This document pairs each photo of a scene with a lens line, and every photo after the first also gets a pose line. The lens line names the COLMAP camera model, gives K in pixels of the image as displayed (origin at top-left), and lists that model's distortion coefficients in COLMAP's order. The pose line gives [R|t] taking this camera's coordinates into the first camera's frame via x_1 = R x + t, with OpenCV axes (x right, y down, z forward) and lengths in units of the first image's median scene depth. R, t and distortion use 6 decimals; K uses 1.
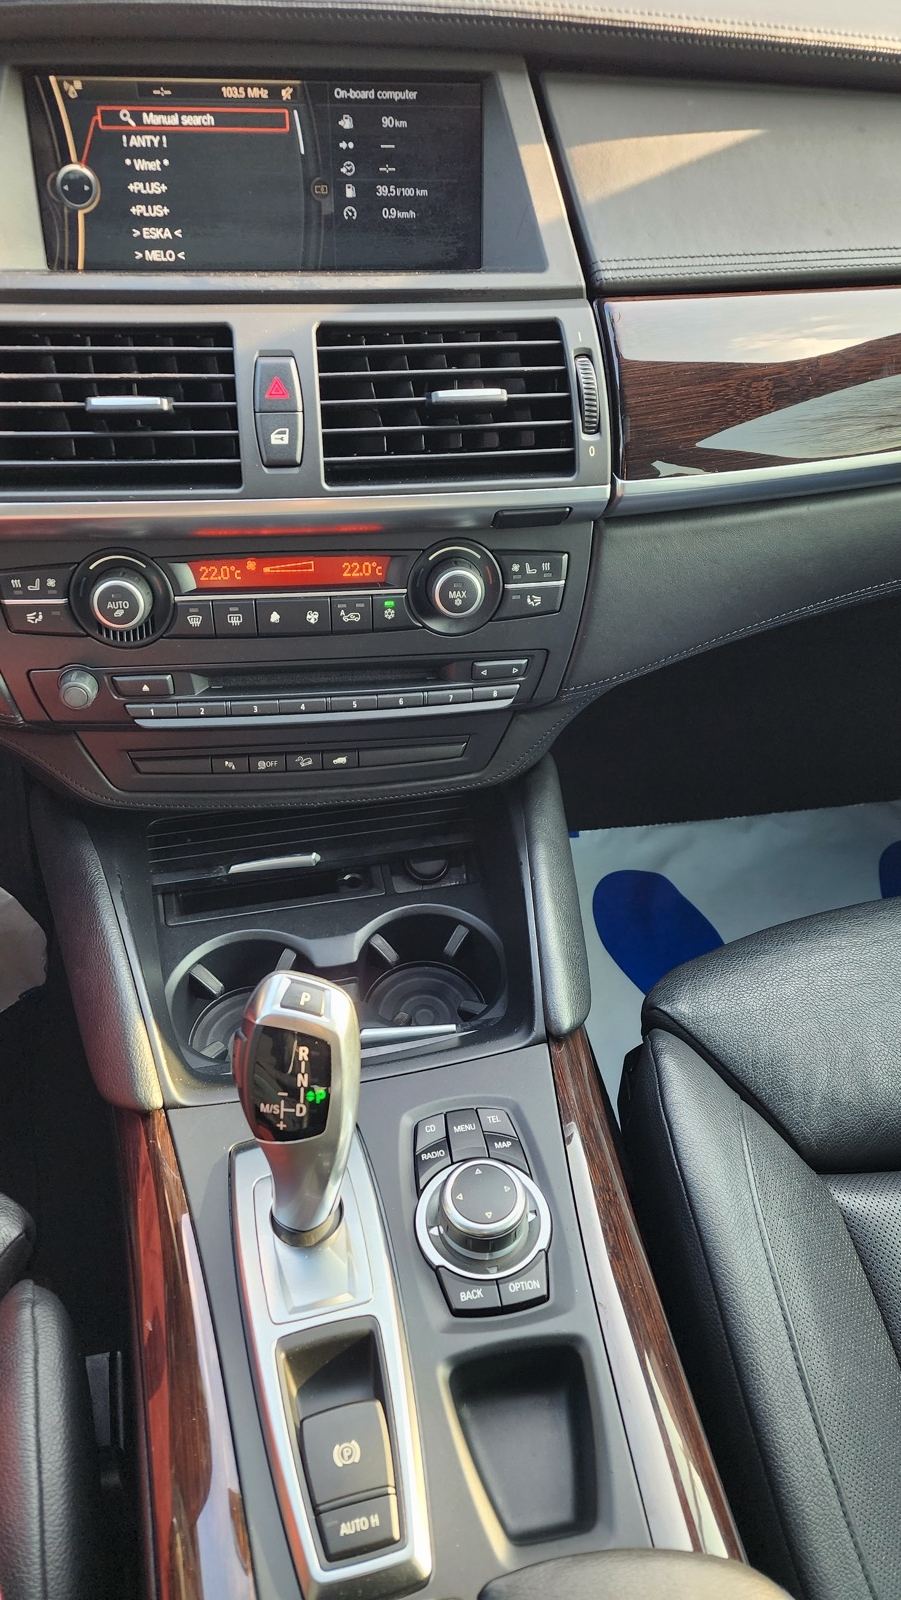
lens RADIAL K [[1036.7, 0, 450.5], [0, 1036.7, 800.0], [0, 0, 1]] dist [0.073050, -0.067475]
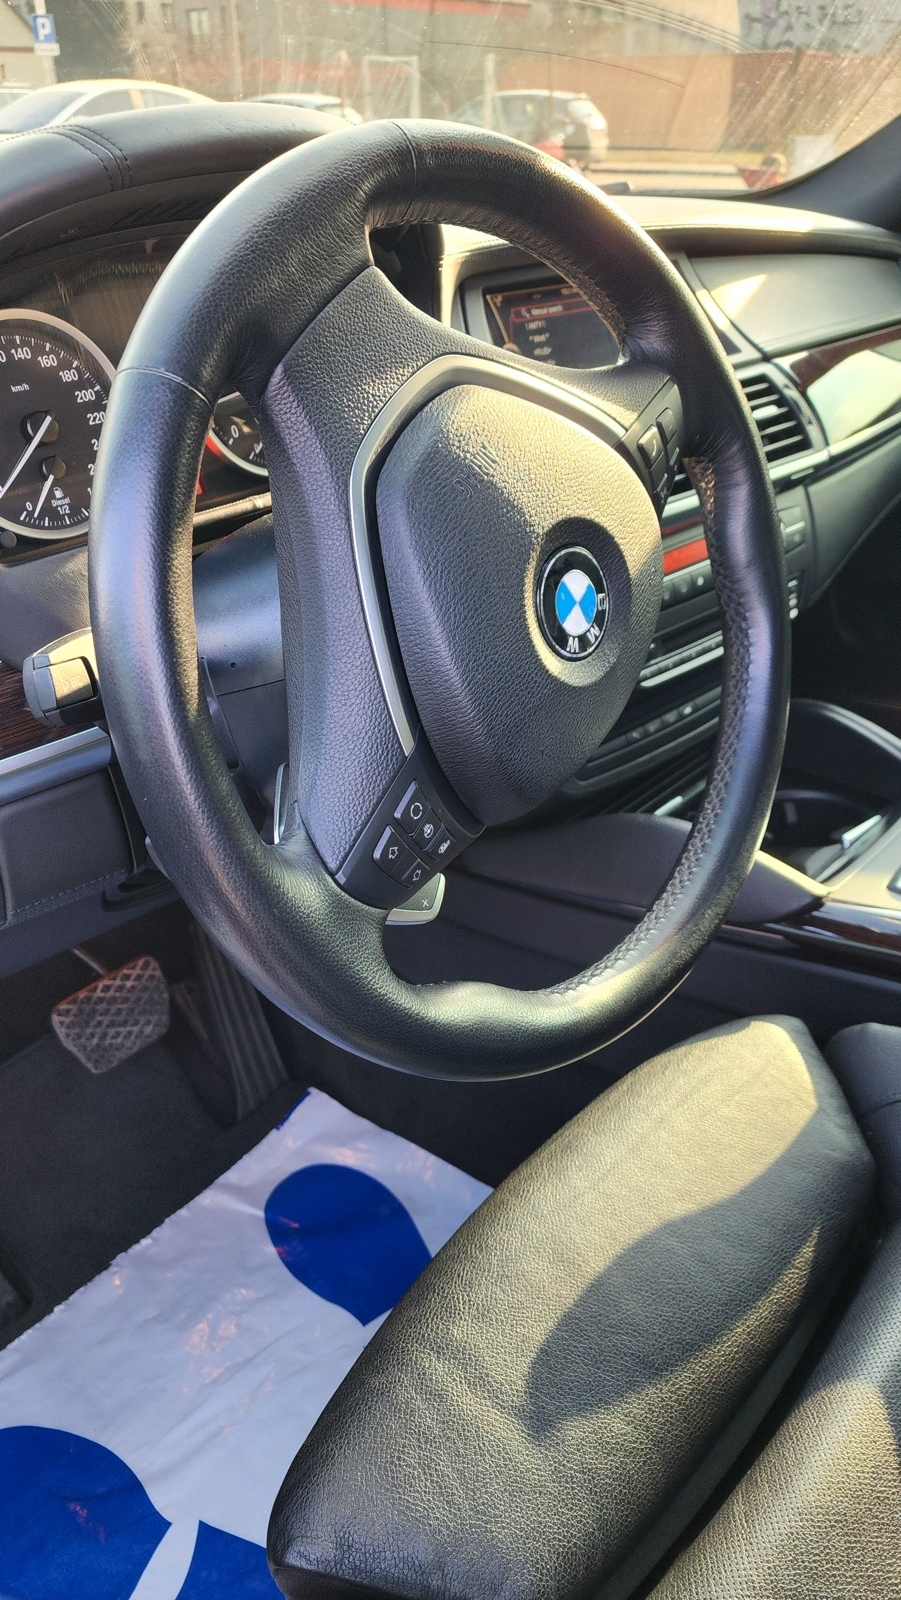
lens RADIAL K [[1049.3, 0, 450.5], [0, 1049.3, 800.0], [0, 0, 1]] dist [0.053196, -0.044756]
pose [[0.801733, -0.363325, 0.474573, -1.396143], [0.468765, 0.874834, -0.122164, 0.128477], [-0.370788, 0.320406, 0.871697, -0.101071]]
